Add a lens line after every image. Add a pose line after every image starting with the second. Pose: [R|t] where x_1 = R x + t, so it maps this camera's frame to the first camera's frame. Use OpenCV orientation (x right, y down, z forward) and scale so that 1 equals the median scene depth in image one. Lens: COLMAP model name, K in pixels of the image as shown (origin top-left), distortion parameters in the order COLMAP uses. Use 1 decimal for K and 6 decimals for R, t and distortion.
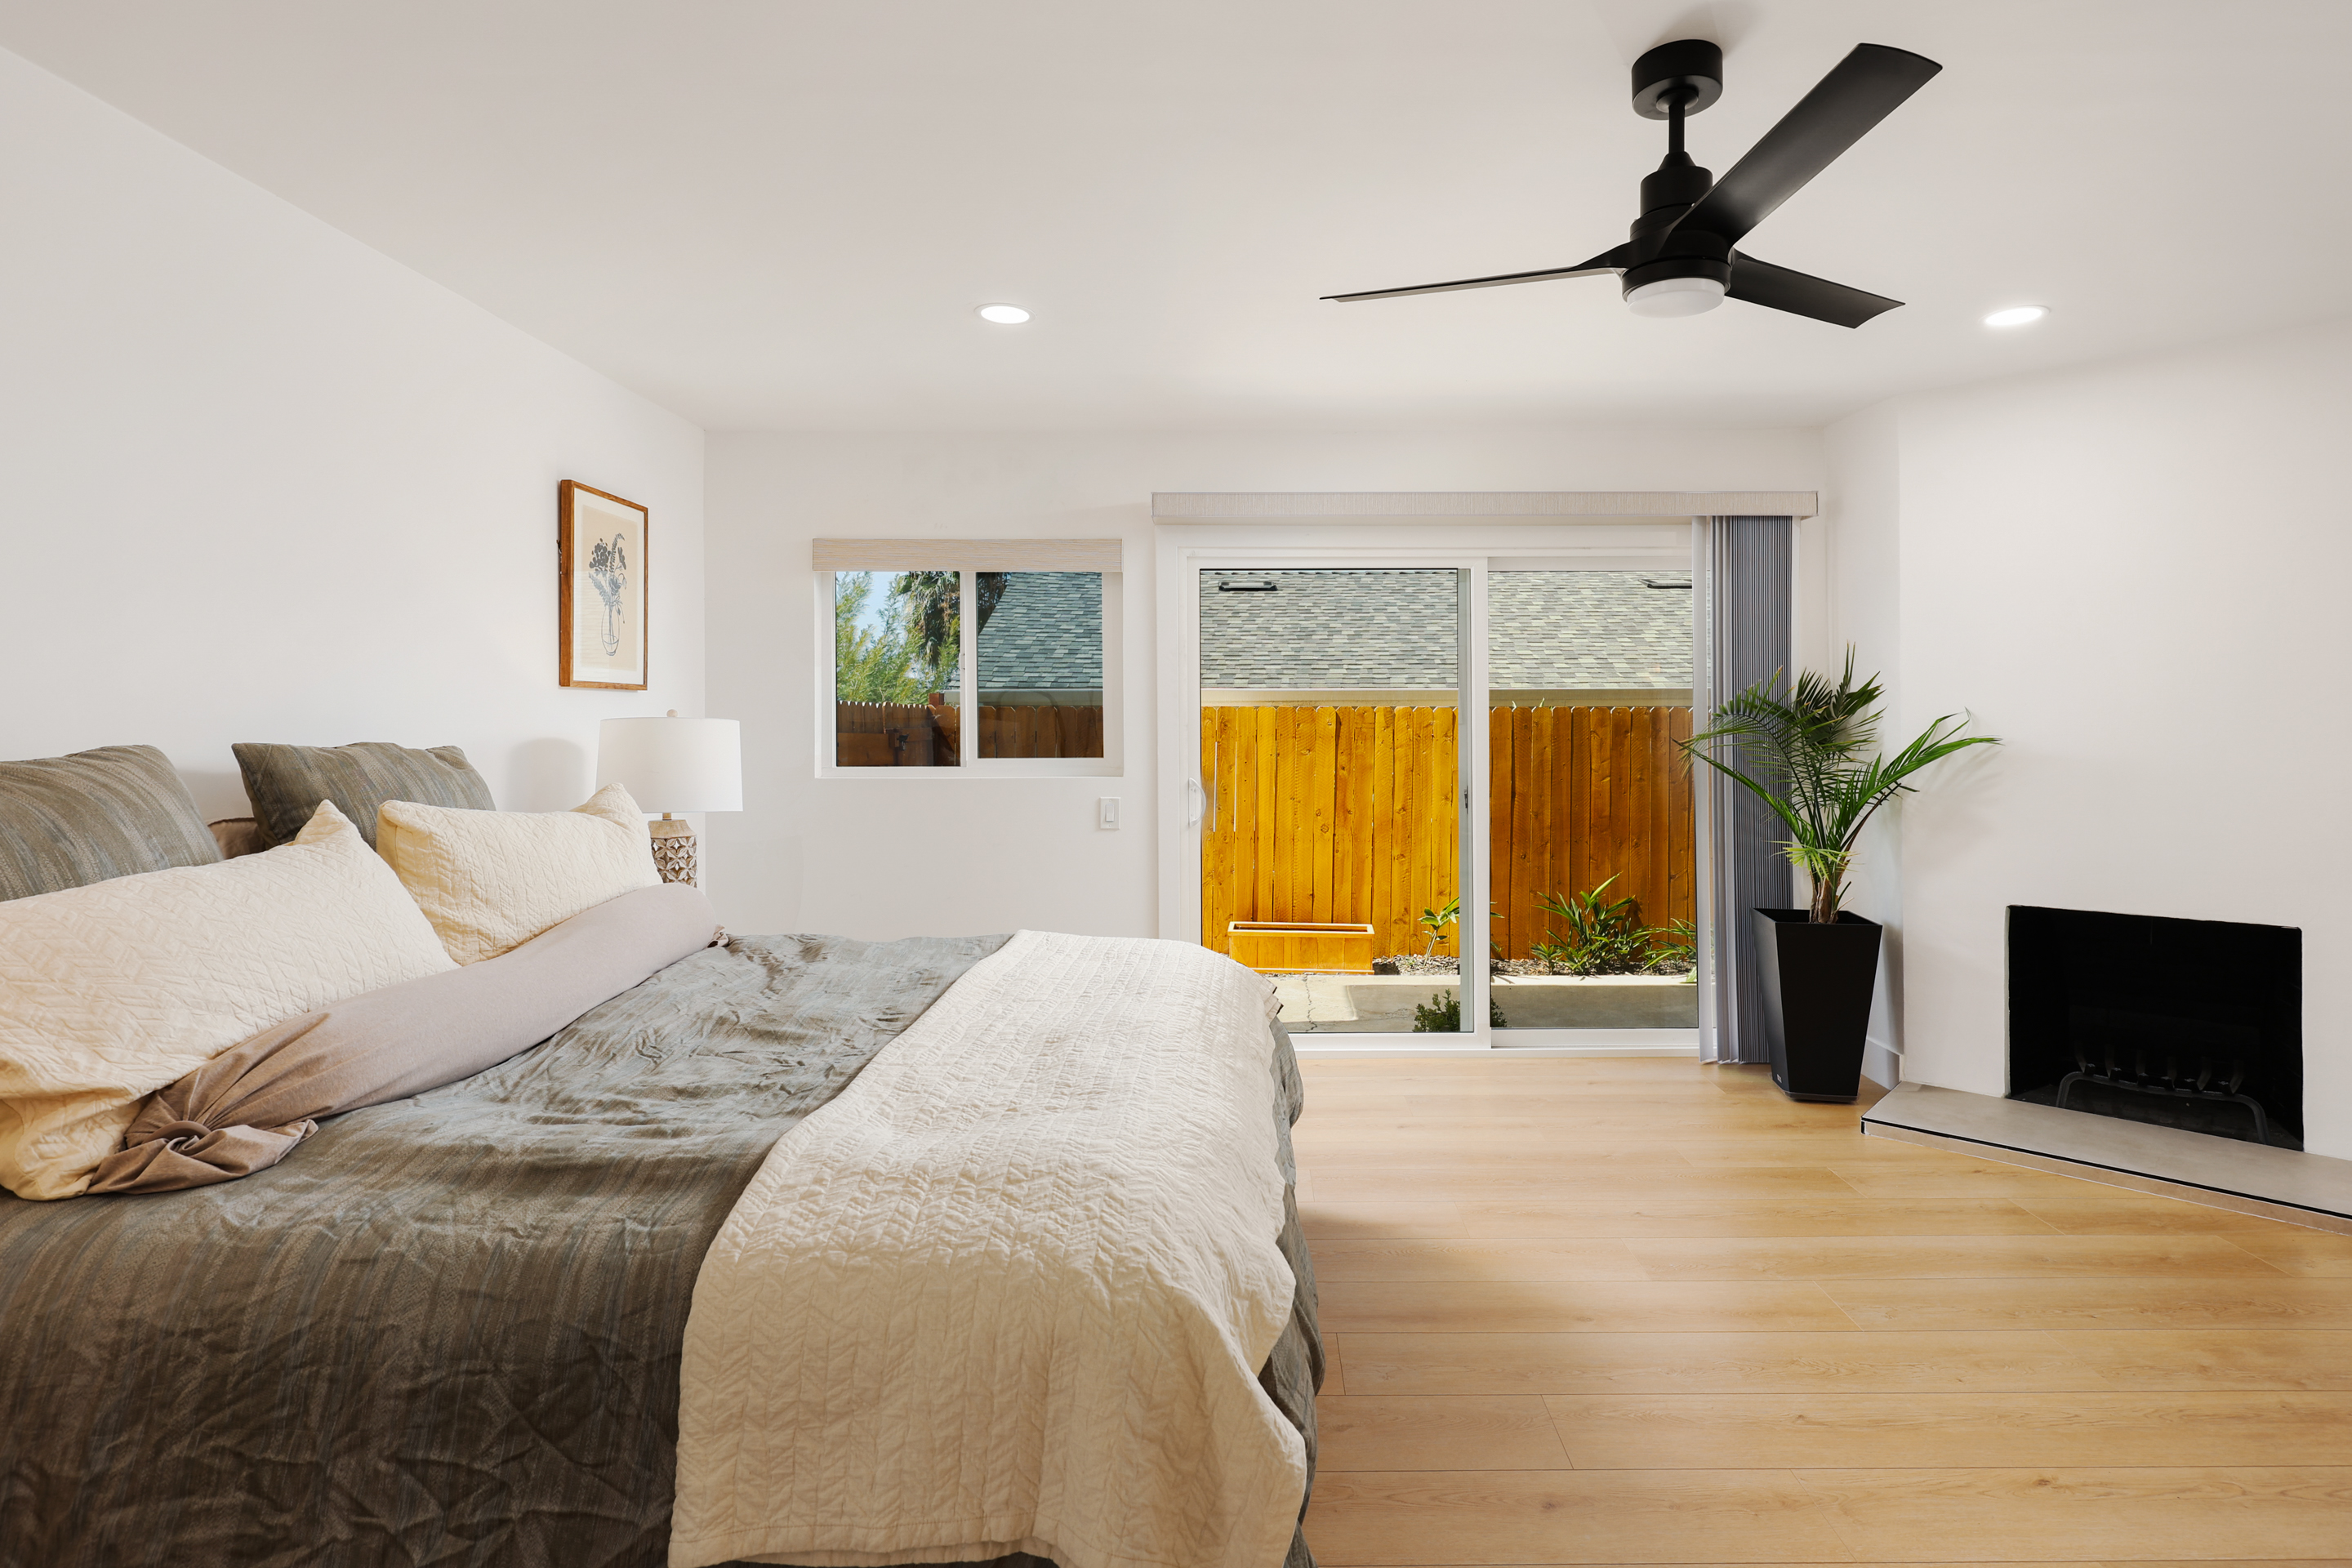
lens RADIAL K [[1193.1, 0, 1177.8], [0, 1193.1, 714.3], [0, 0, 1]] dist [0.003400, 0.000308]
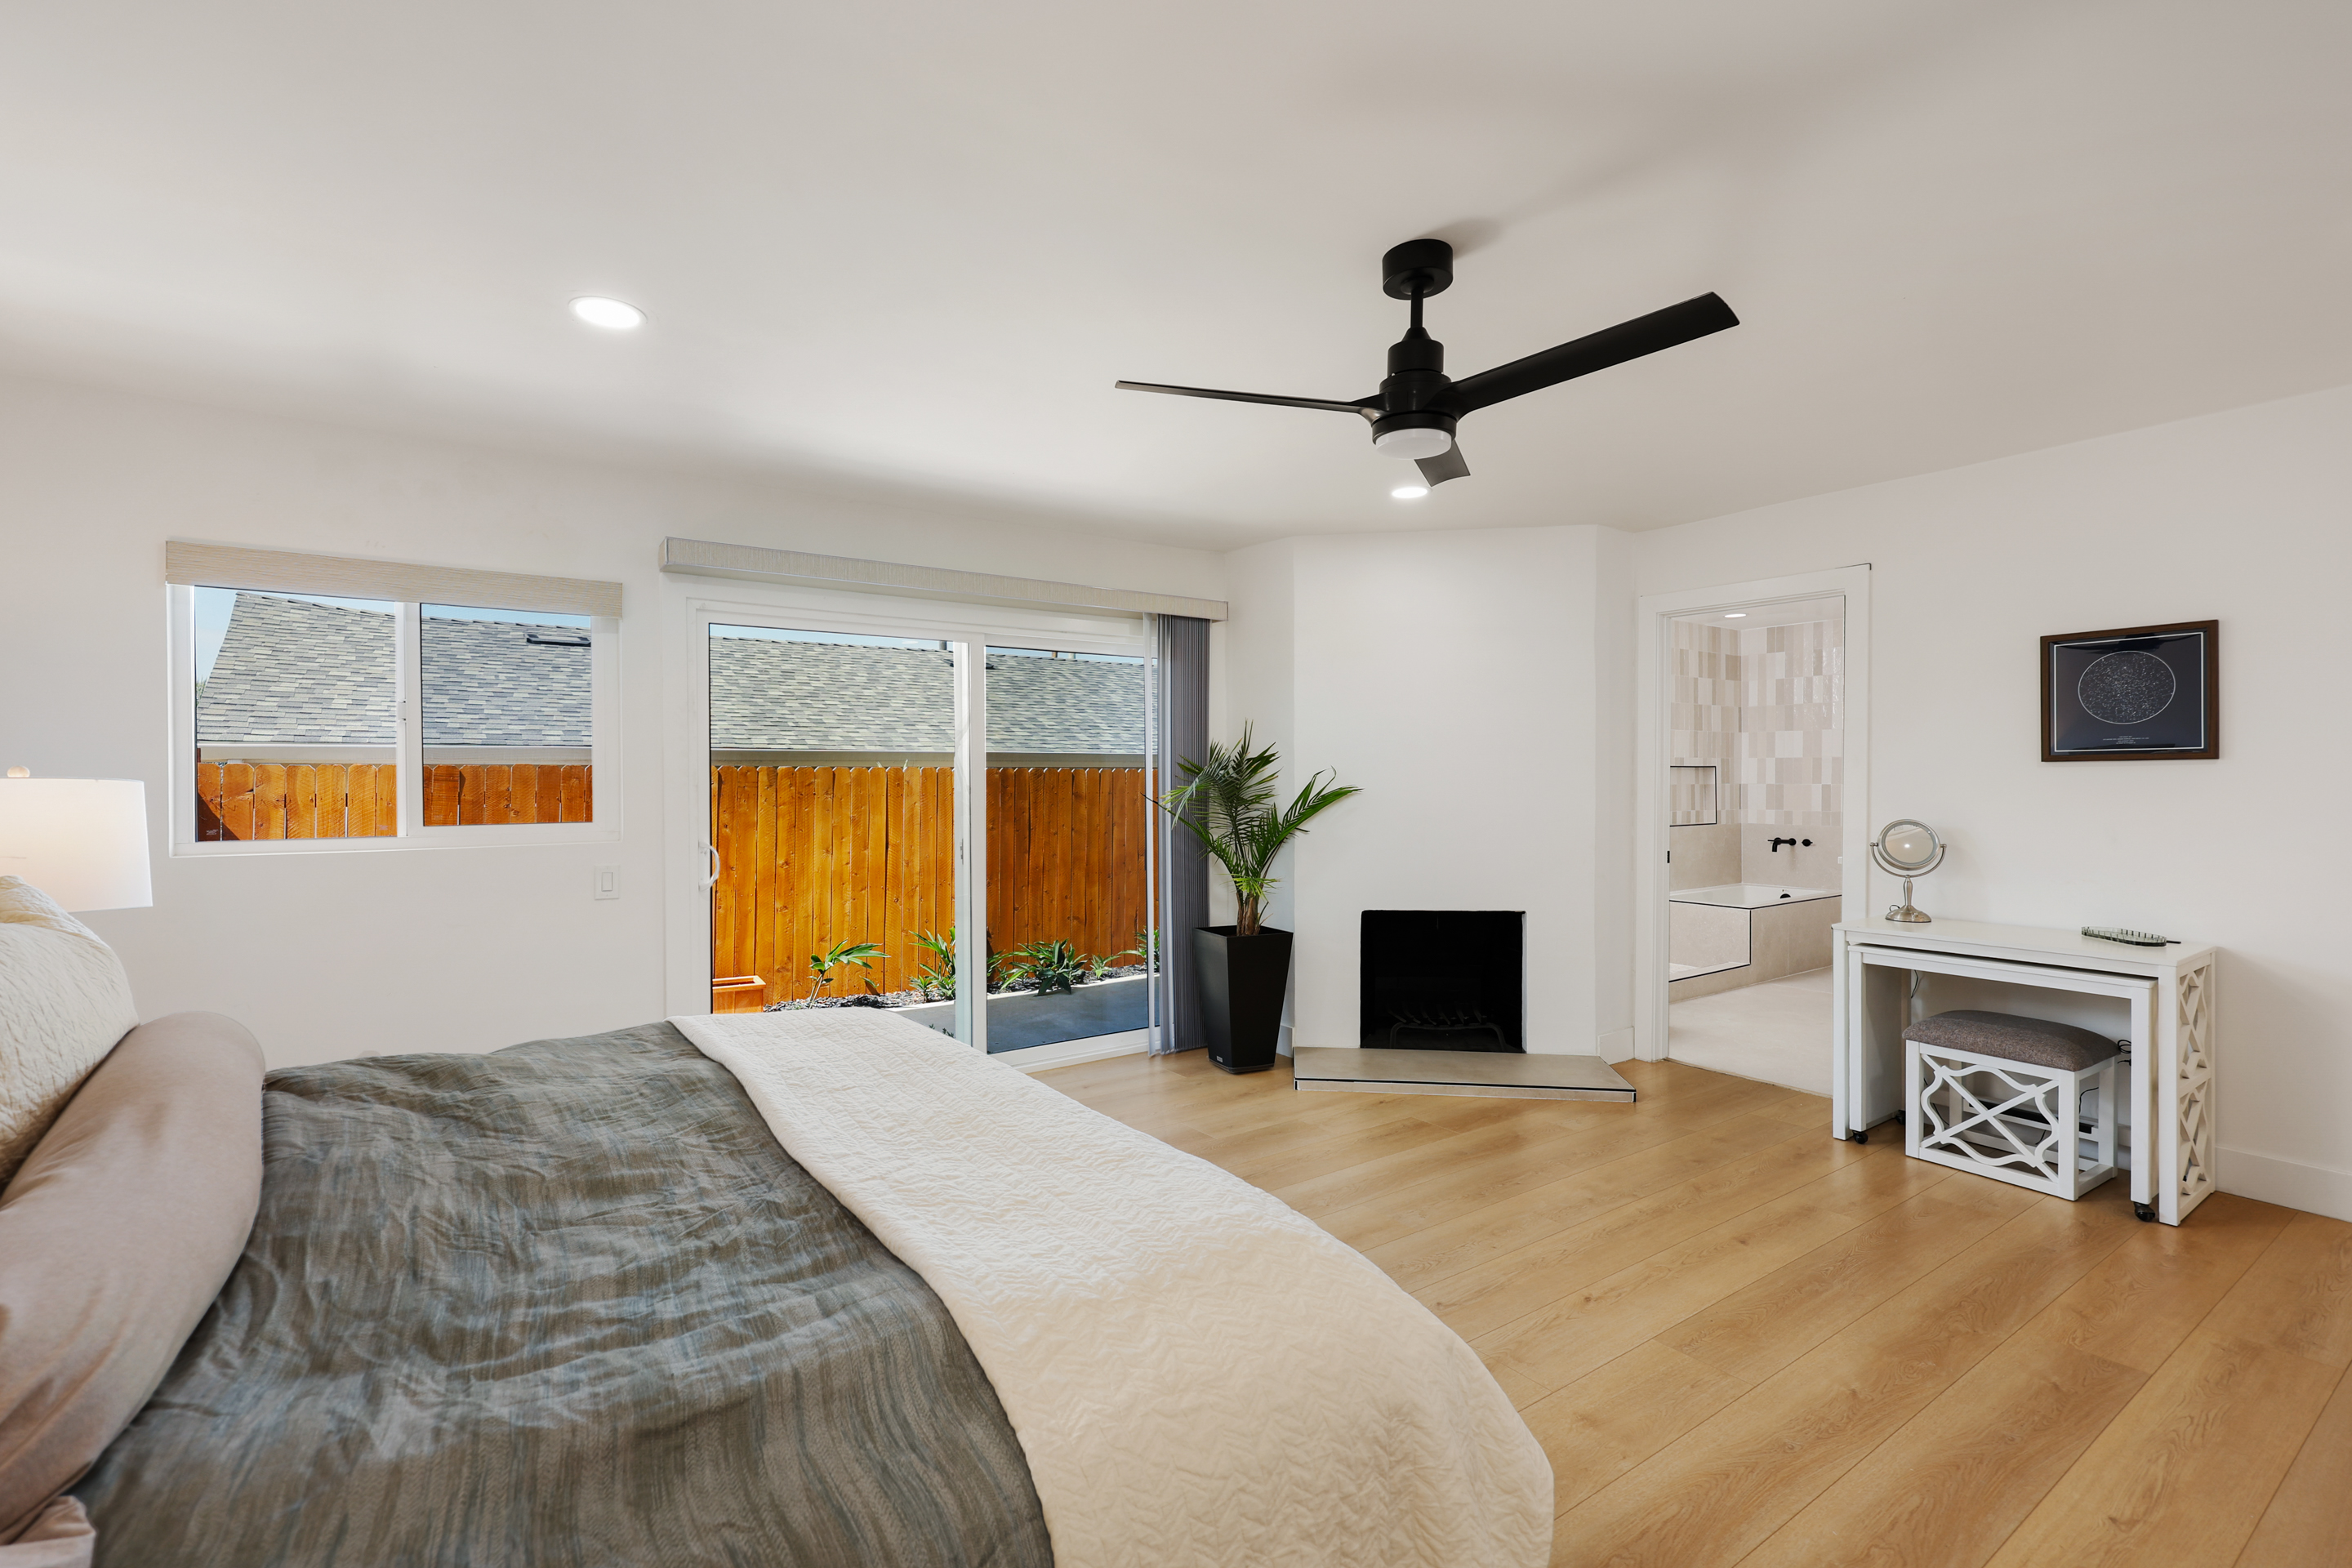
lens RADIAL K [[1065.5, 0, 1146.0], [0, 1065.5, 784.9], [0, 0, 1]] dist [-0.002270, -0.000507]
pose [[0.824971, -0.005021, 0.565152, -0.192565], [-0.001186, 0.999943, 0.010615, -0.001039], [-0.565173, -0.009428, 0.824918, 0.098840]]
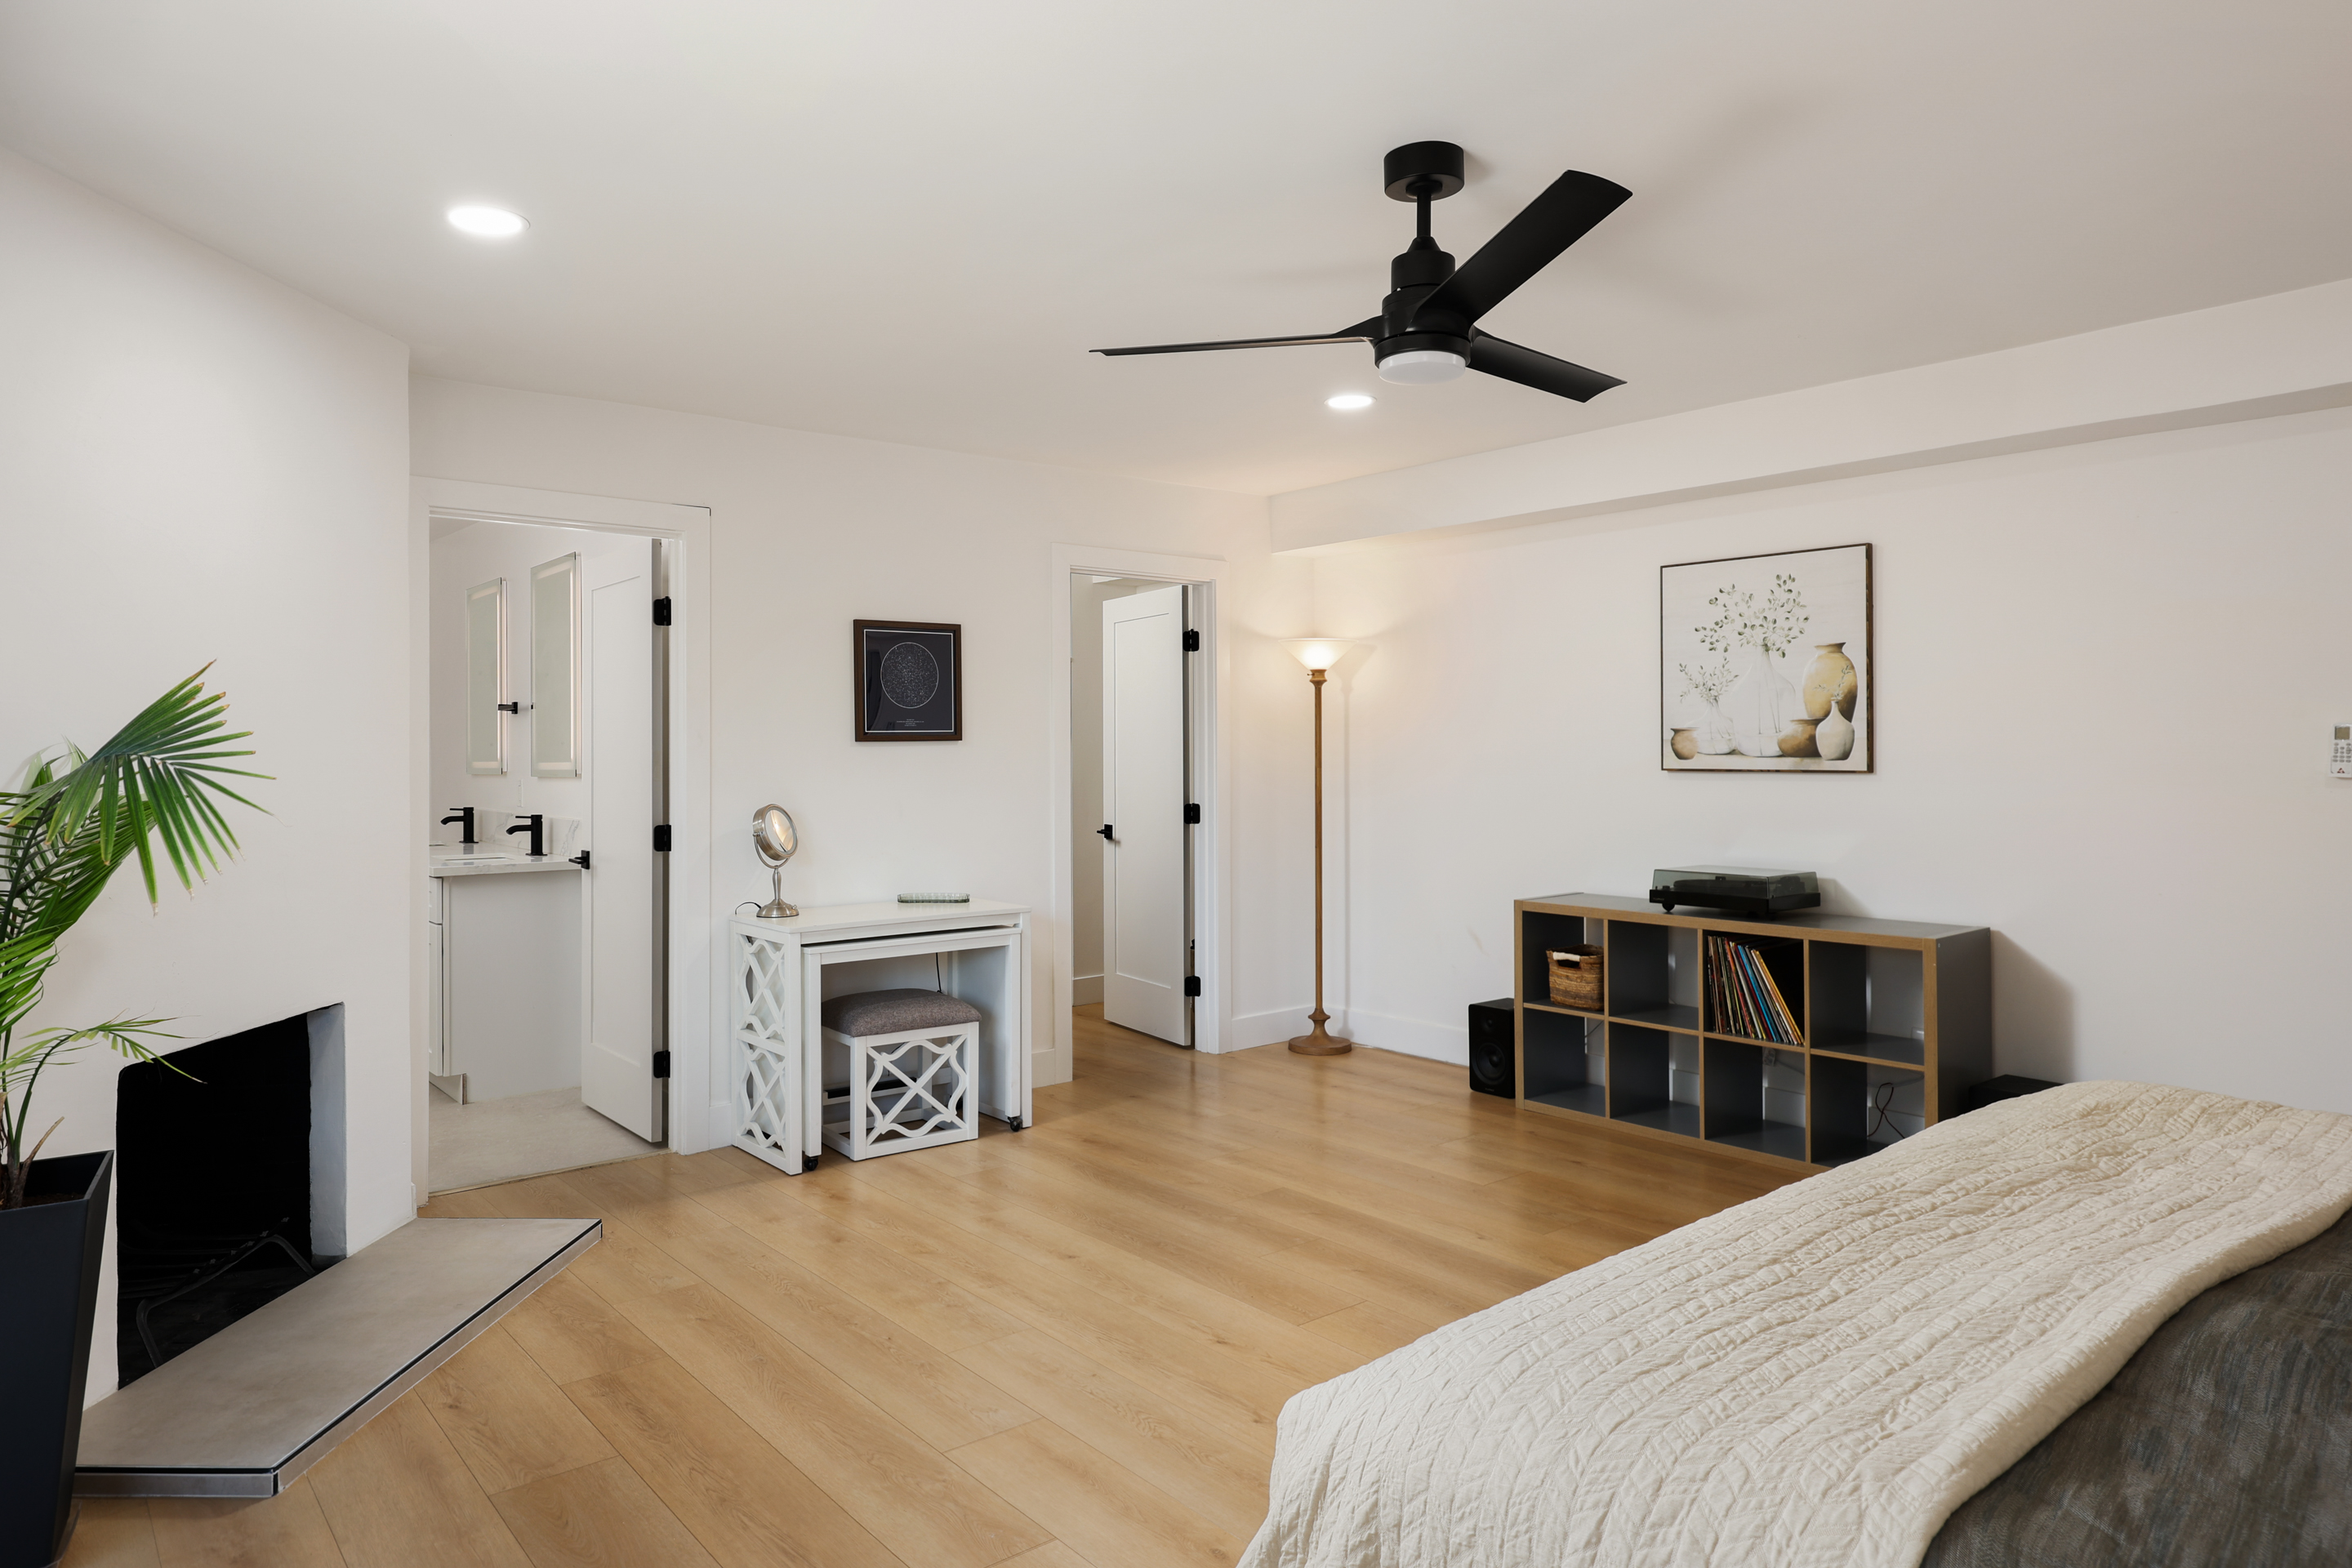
lens RADIAL K [[1414.1, 0, 1181.7], [0, 1414.1, 749.8], [0, 0, 1]] dist [0.000576, -0.024610]
pose [[-0.646601, 0.004067, 0.762818, -0.179416], [0.001298, 0.999990, -0.004231, 0.000577], [-0.762828, -0.001746, -0.646600, 0.852224]]
